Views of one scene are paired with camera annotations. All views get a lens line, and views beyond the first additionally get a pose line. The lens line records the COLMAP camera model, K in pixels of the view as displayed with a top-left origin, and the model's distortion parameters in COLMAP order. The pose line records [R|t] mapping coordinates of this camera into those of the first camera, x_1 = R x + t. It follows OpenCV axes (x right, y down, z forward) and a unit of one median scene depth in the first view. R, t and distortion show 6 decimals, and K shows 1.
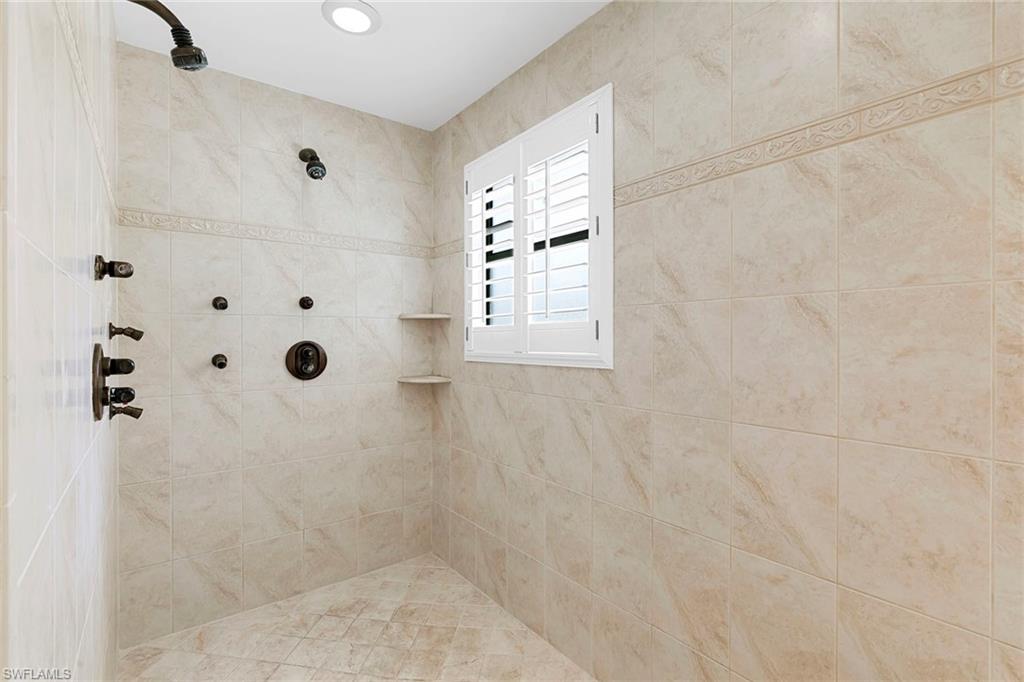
lens RADIAL K [[477.6, 0, 509.6], [0, 477.6, 339.0], [0, 0, 1]] dist [-0.004136, -0.000387]
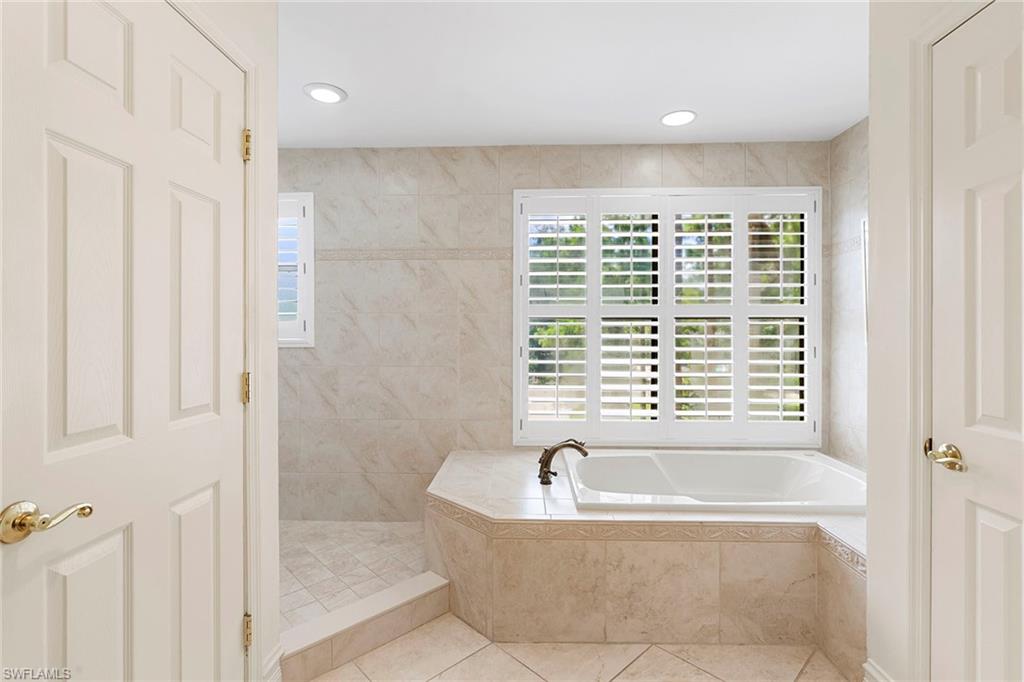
lens RADIAL K [[477.6, 0, 511.5], [0, 477.6, 334.4], [0, 0, 1]] dist [-0.004136, -0.000387]
pose [[0.636107, -0.005394, 0.771582, -0.862193], [0.000130, 0.999976, 0.006884, 0.001577], [-0.771601, -0.004279, 0.636093, -0.916285]]
